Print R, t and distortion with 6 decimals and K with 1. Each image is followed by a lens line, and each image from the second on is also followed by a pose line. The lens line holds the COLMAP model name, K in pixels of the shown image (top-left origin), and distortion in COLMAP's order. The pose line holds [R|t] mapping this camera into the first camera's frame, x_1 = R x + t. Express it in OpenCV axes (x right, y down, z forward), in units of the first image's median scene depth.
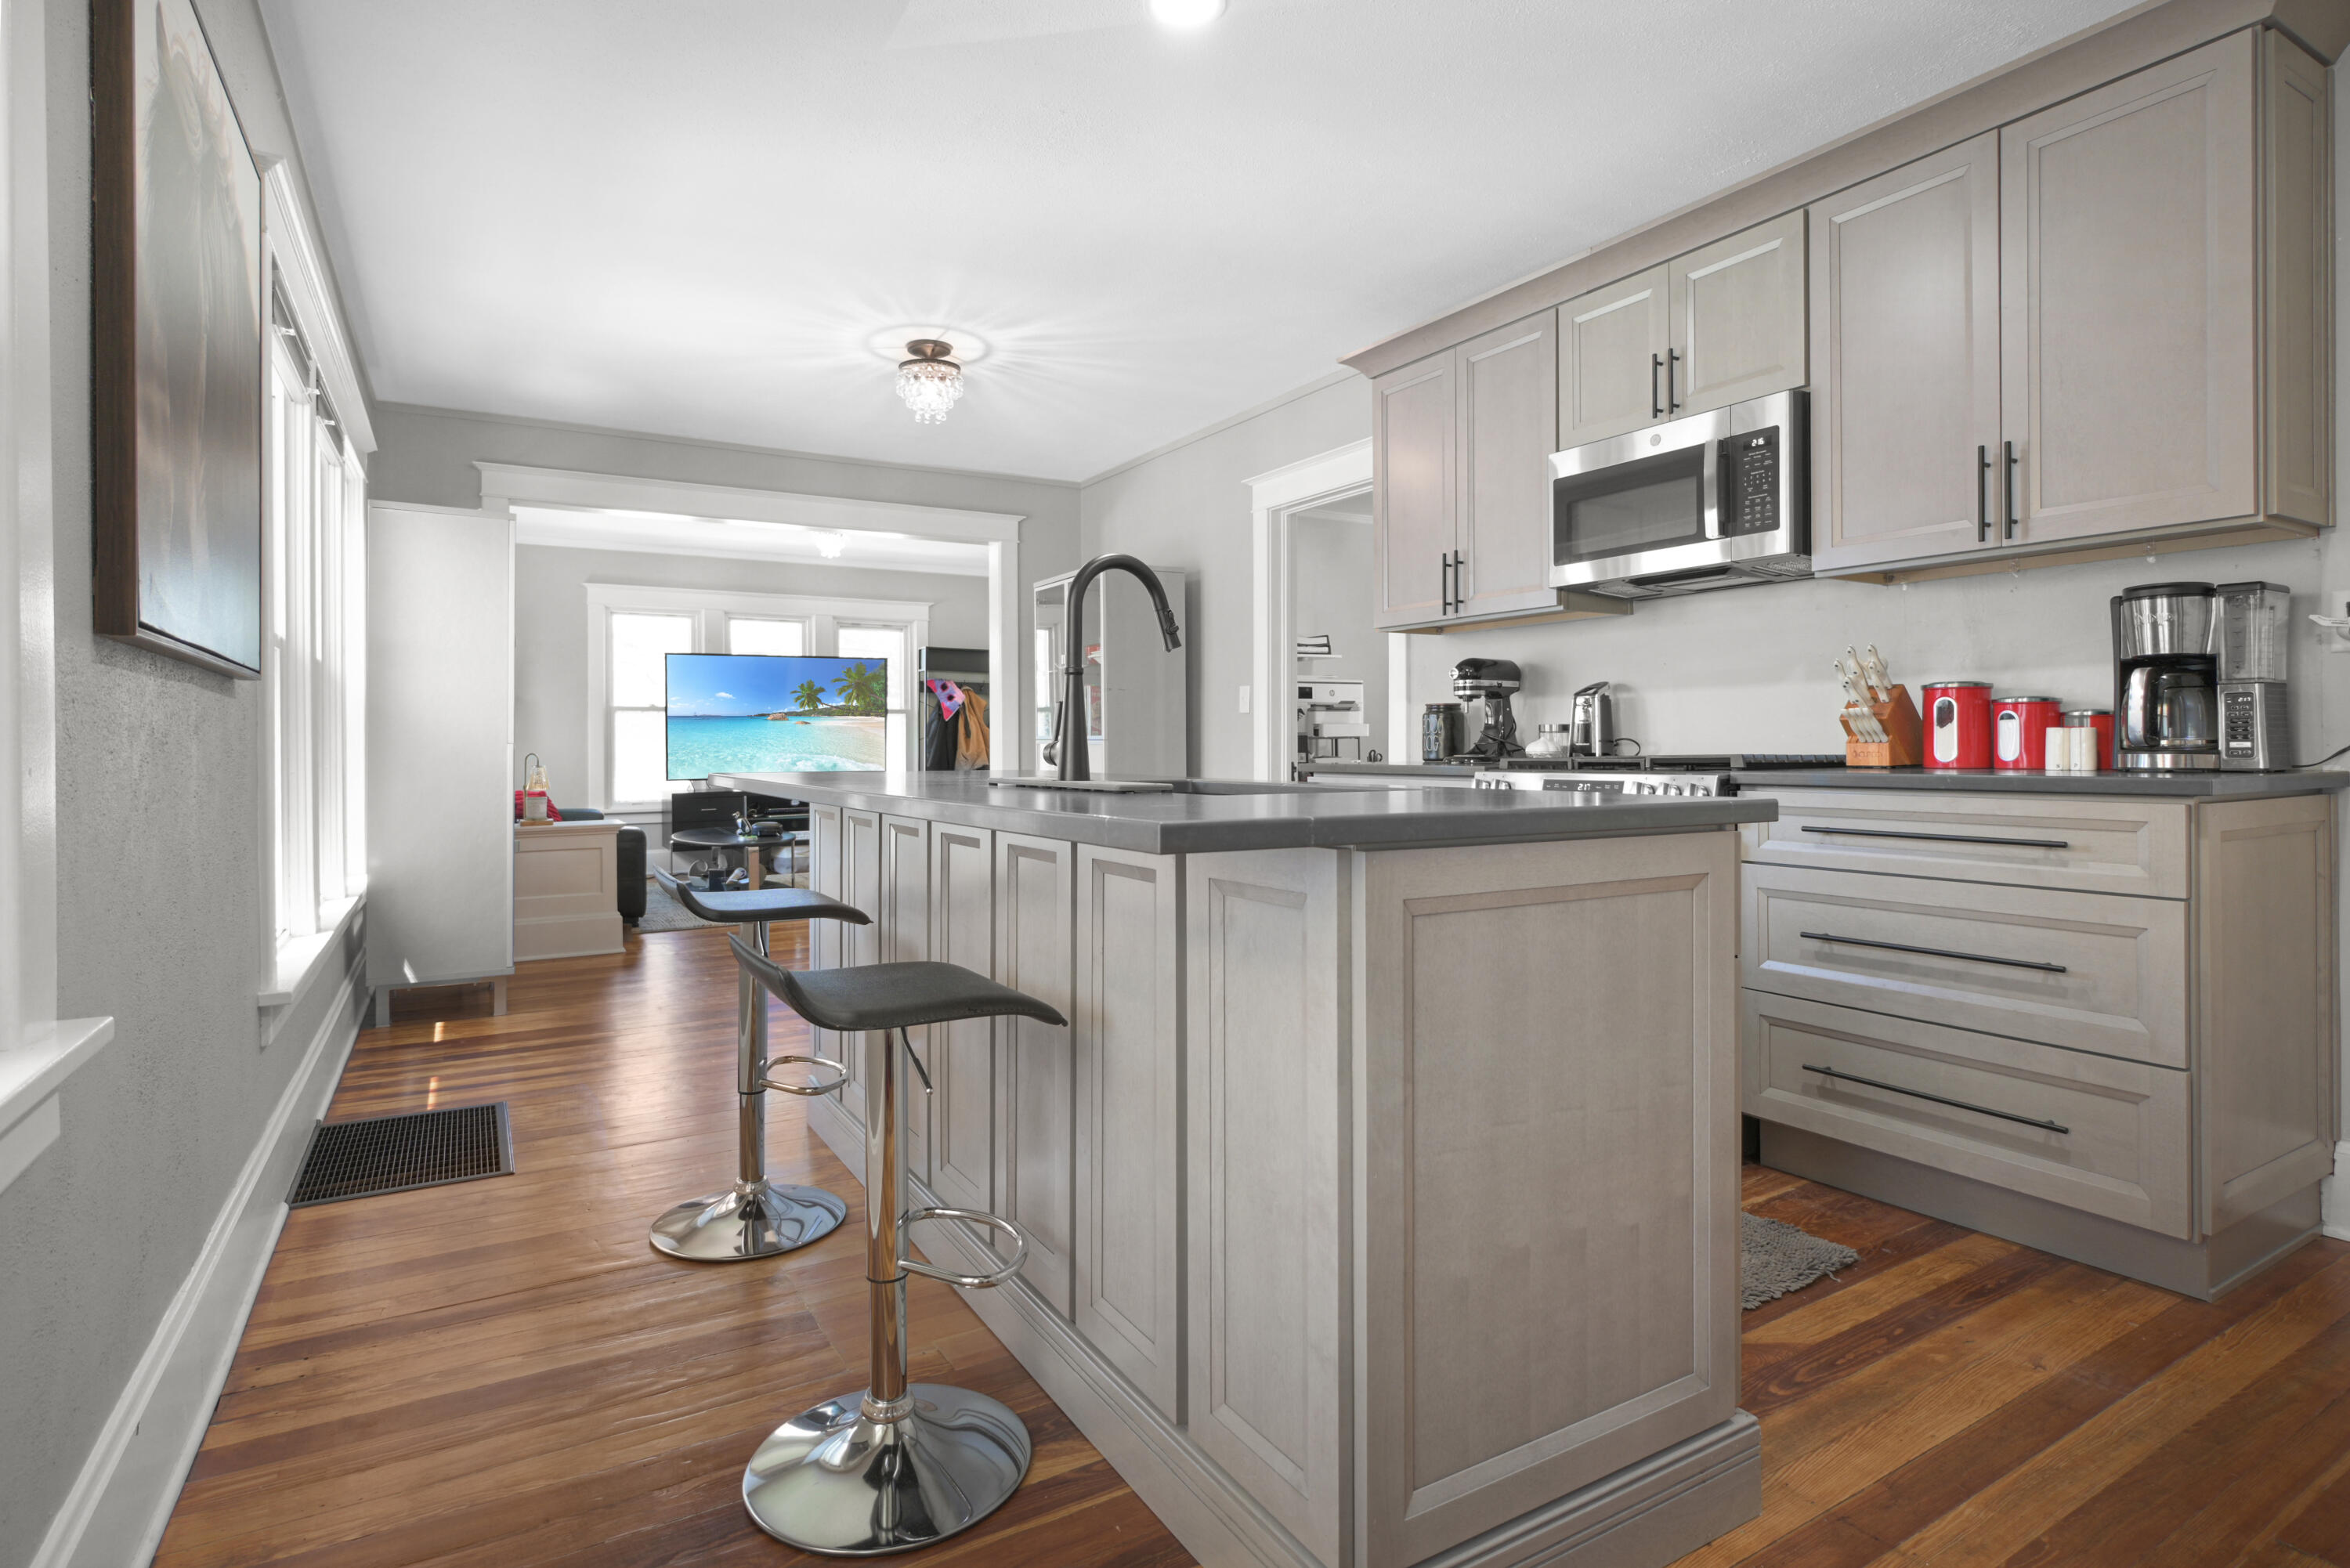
lens RADIAL K [[1171.7, 0, 1193.7], [0, 1171.7, 765.2], [0, 0, 1]] dist [-0.004087, -0.000492]
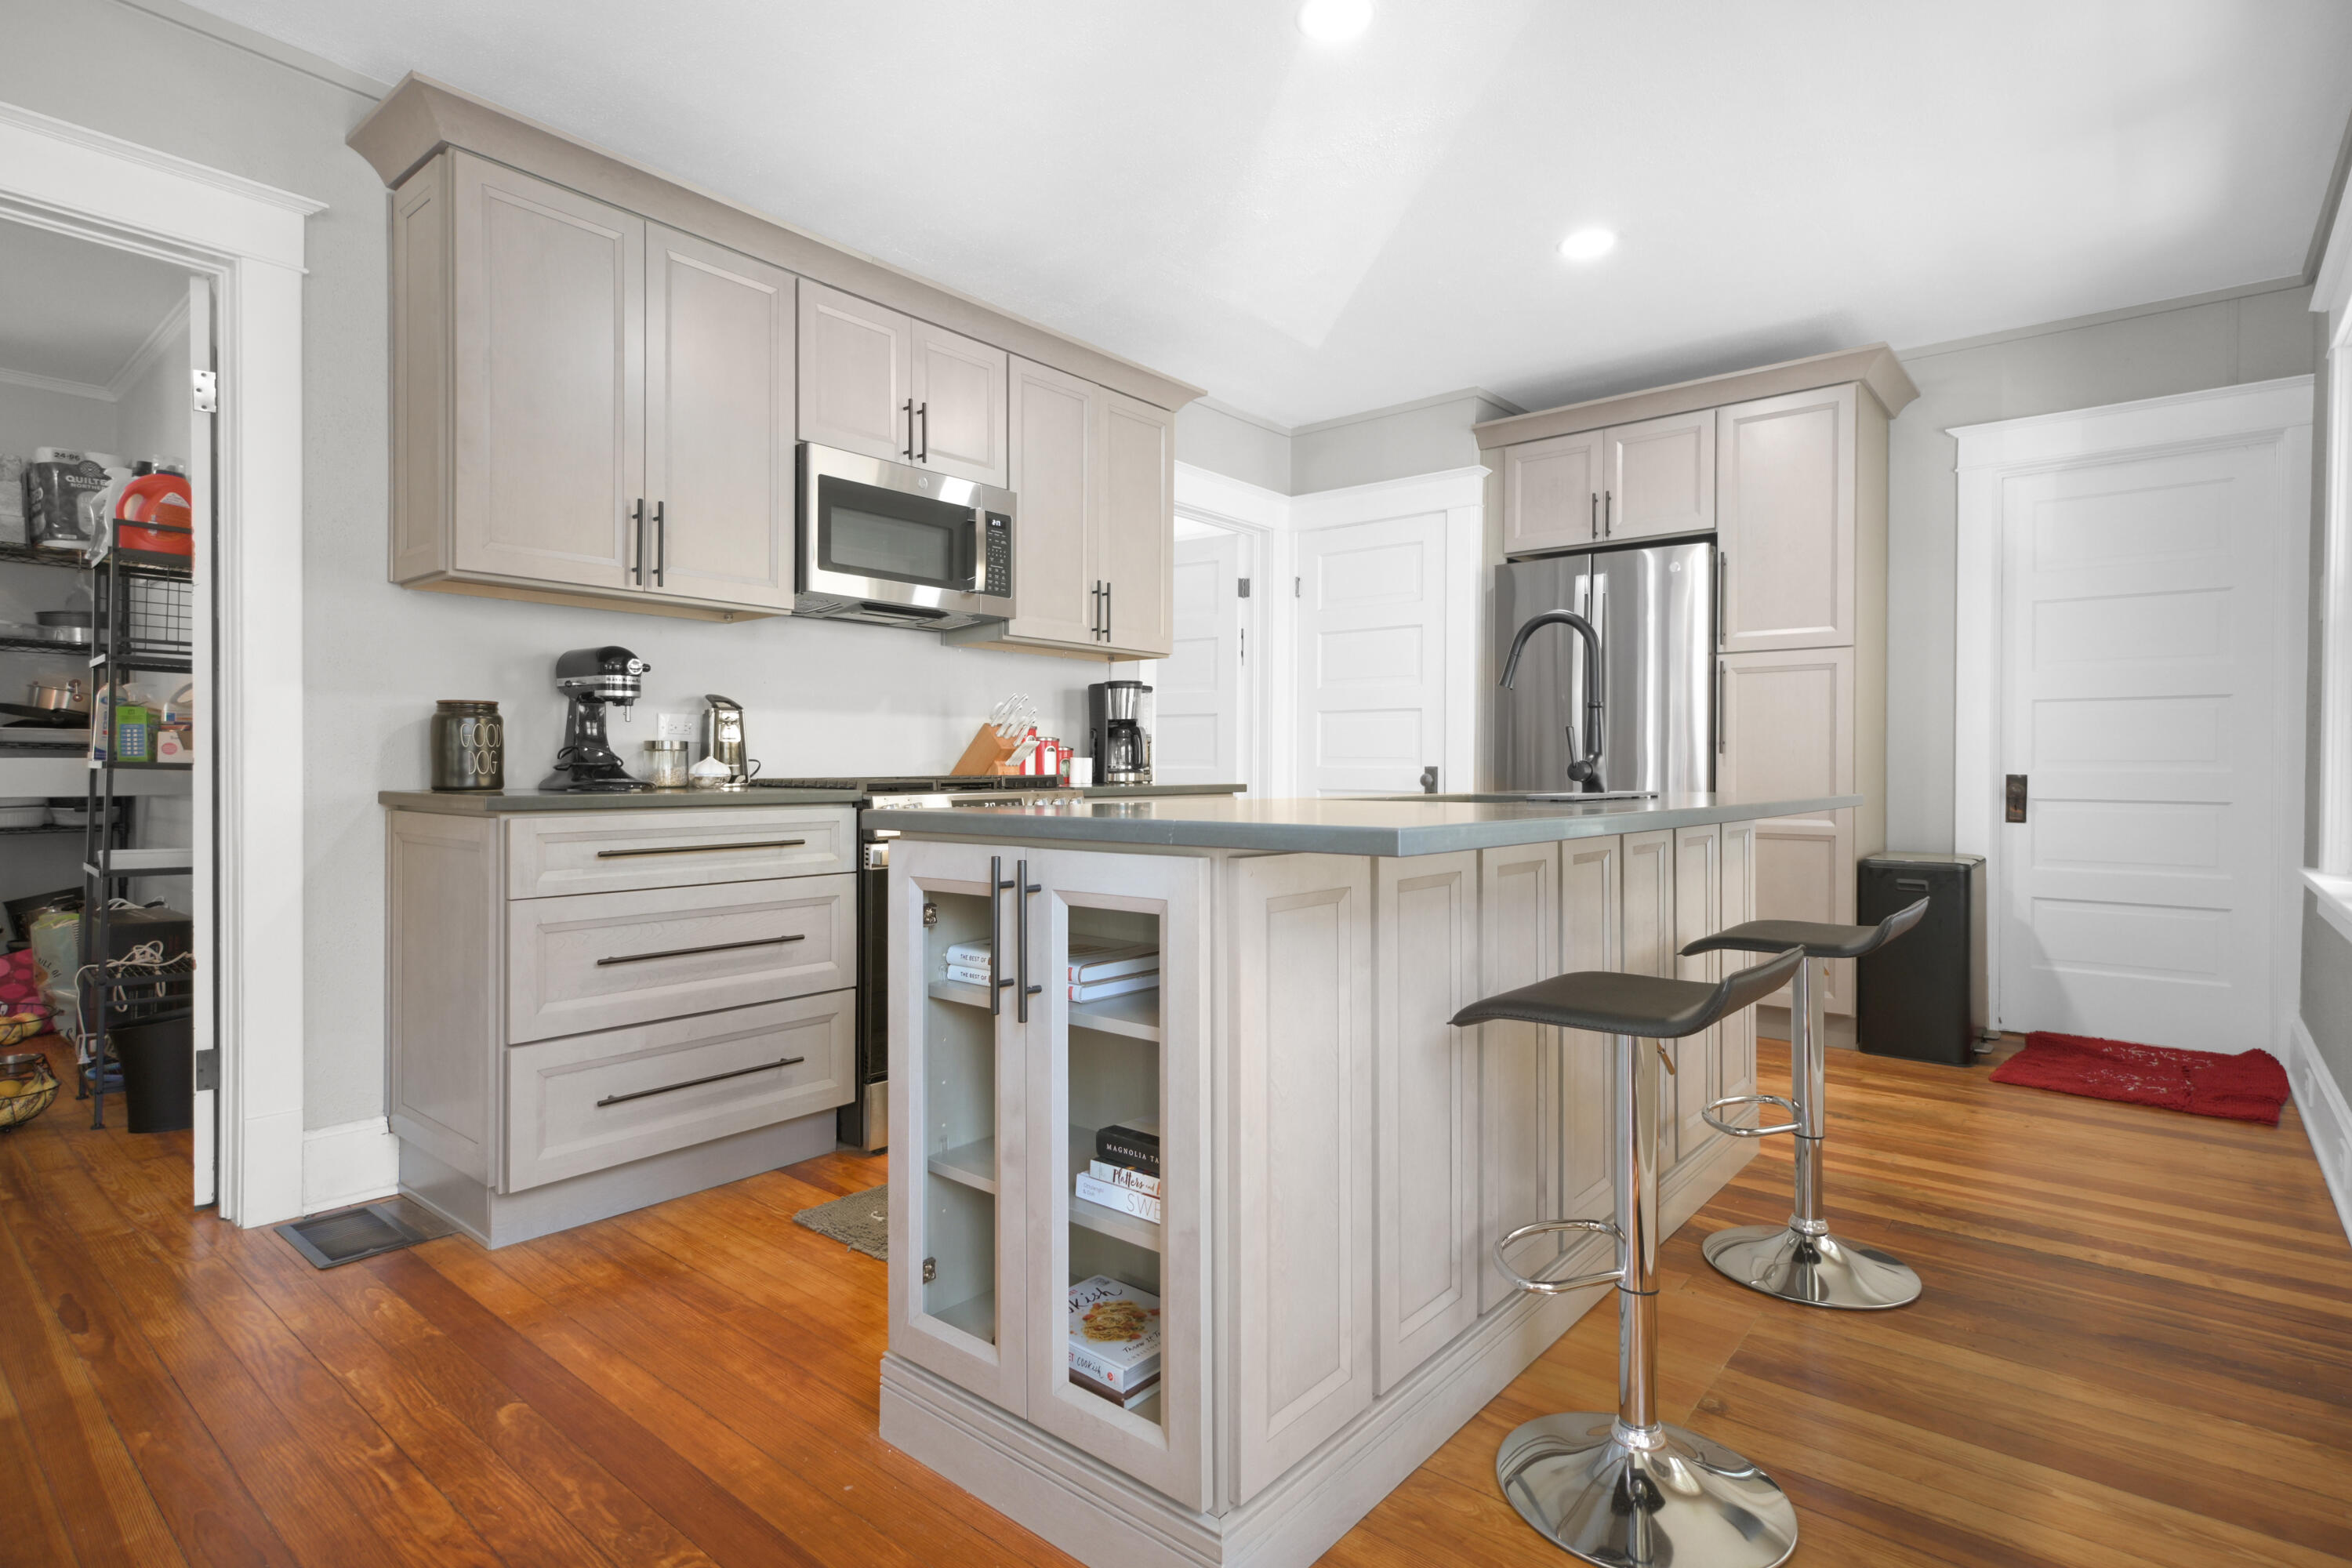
lens RADIAL K [[1172.8, 0, 1163.1], [0, 1172.8, 784.4], [0, 0, 1]] dist [-0.004087, -0.000492]
pose [[-0.309008, -0.005112, 0.951046, -0.854116], [0.006434, 0.999951, 0.007465, -0.005140], [-0.951038, 0.008426, -0.308960, 1.360713]]
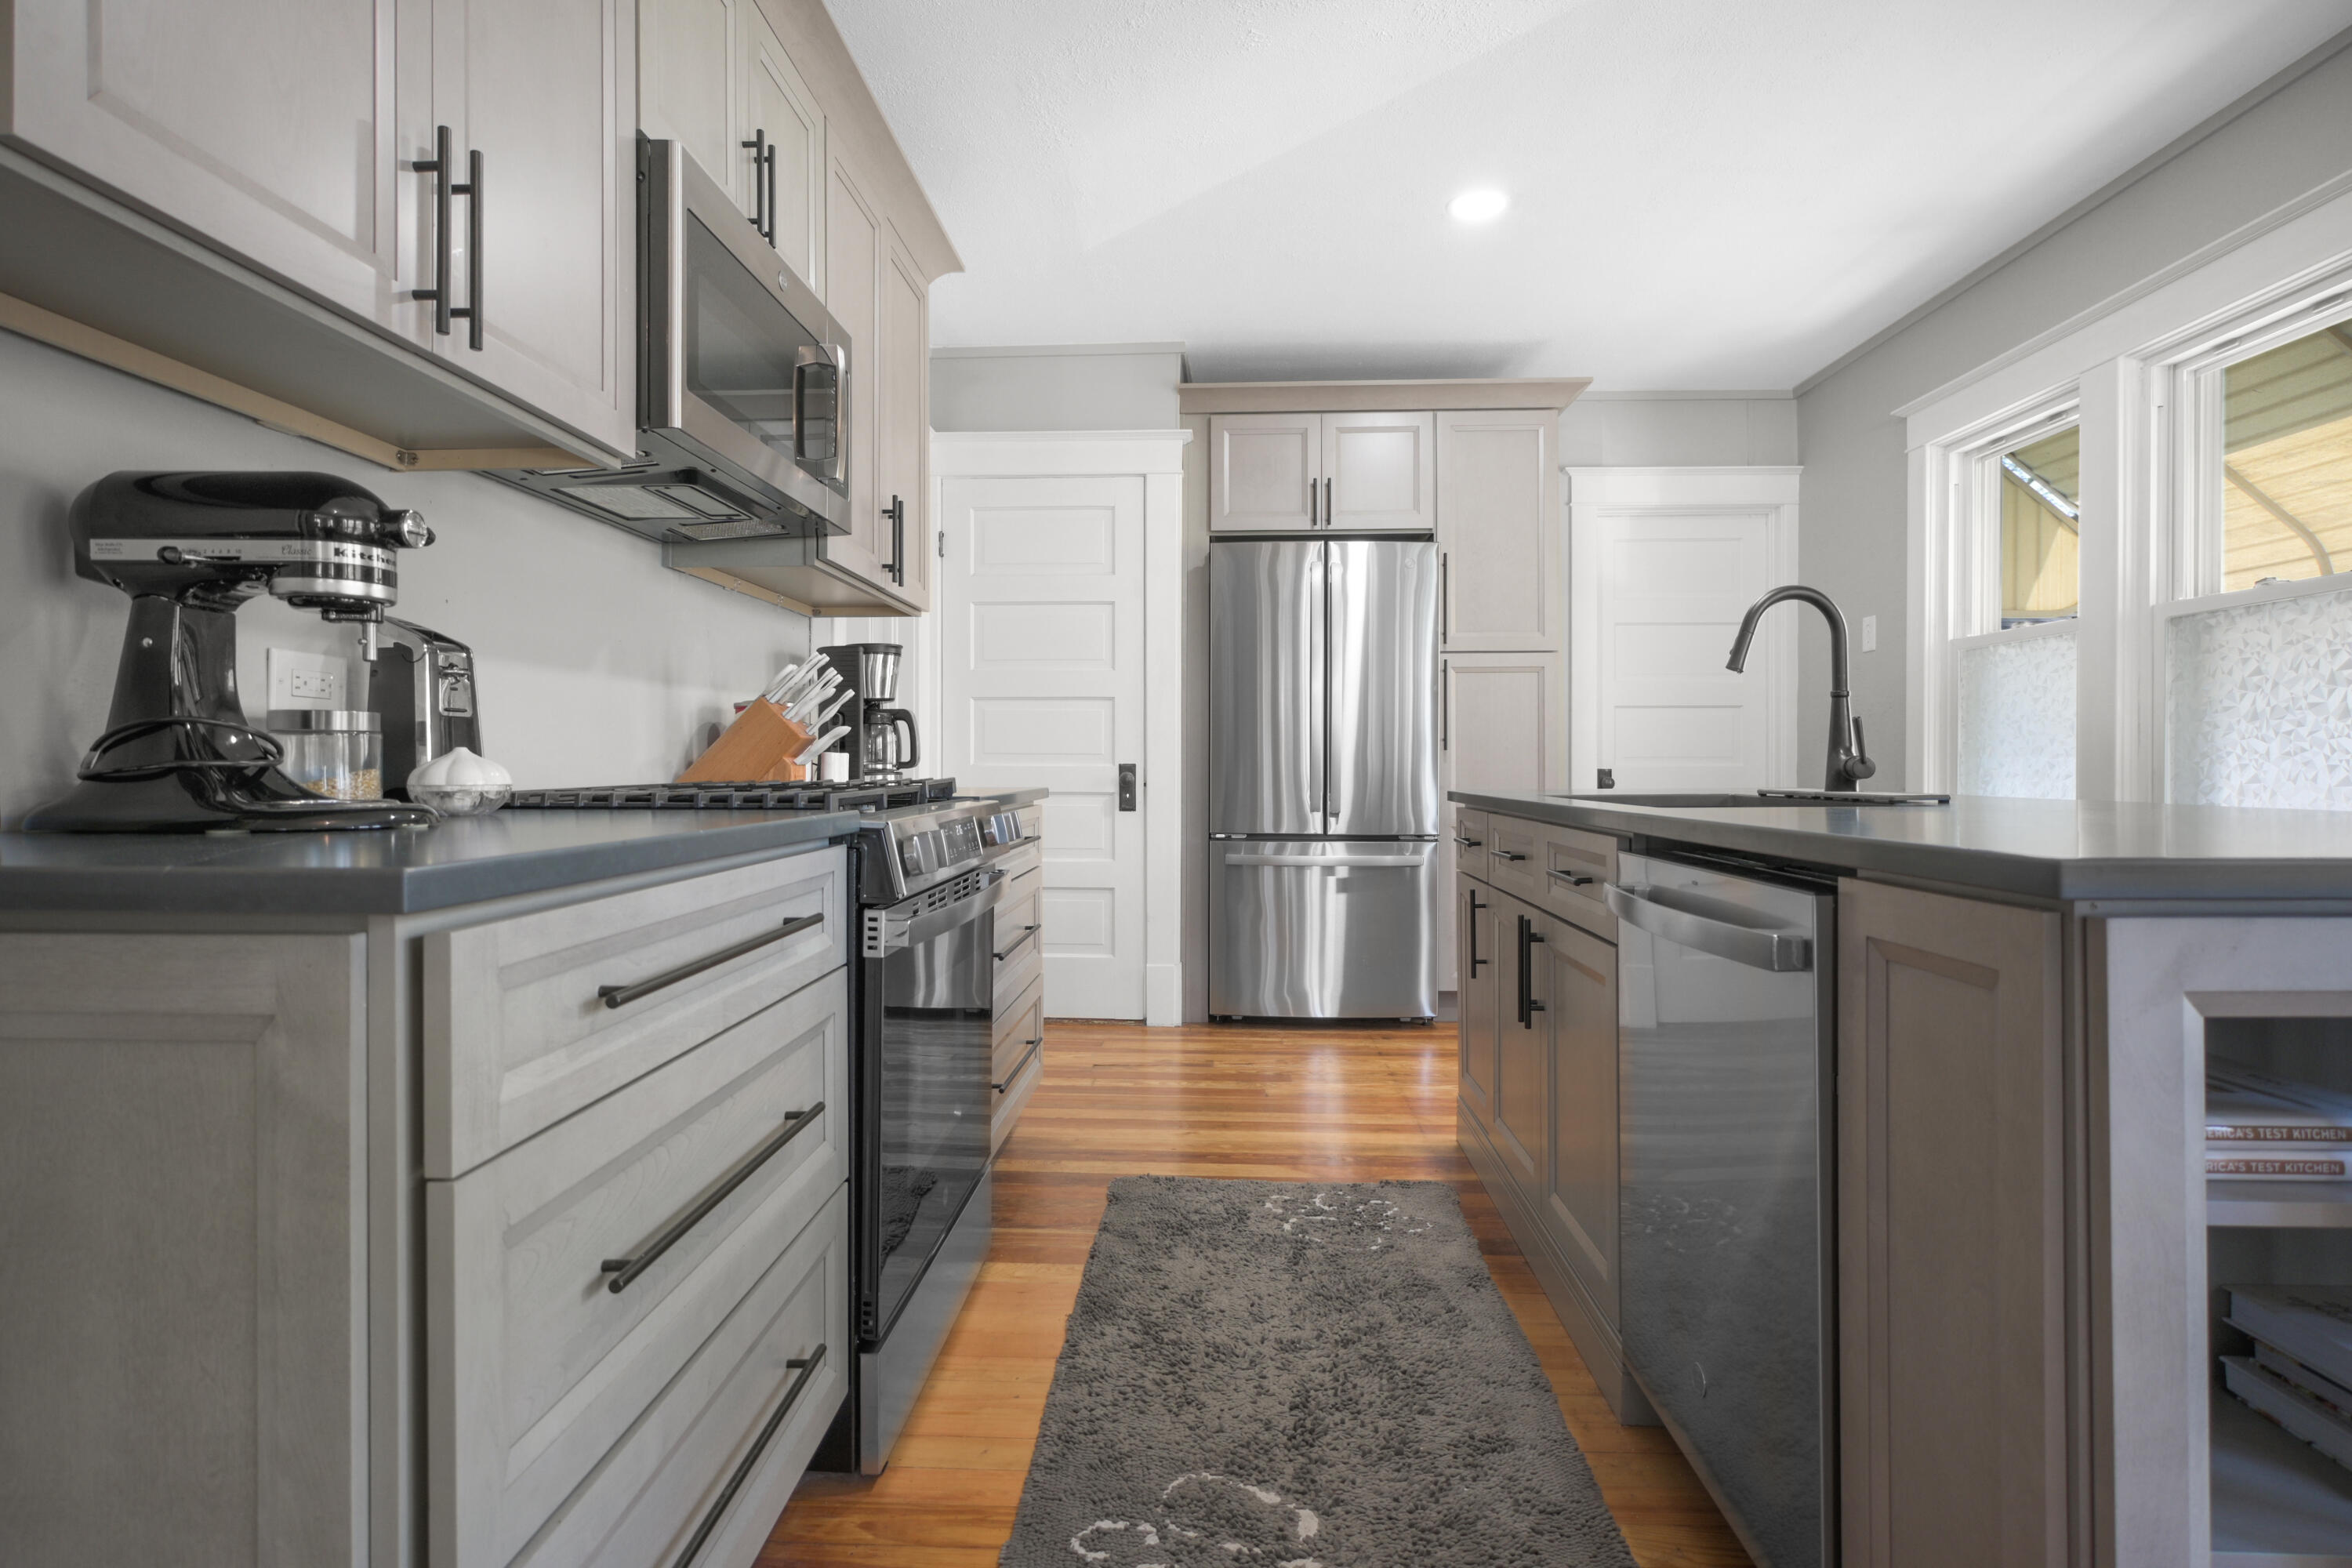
lens RADIAL K [[1172.8, 0, 1177.9], [0, 1172.8, 762.3], [0, 0, 1]] dist [-0.004087, -0.000492]
pose [[-0.829177, 0.011064, 0.558876, -0.156930], [0.011421, 0.999931, -0.002850, -0.014668], [-0.558869, 0.004019, -0.829246, 1.702681]]
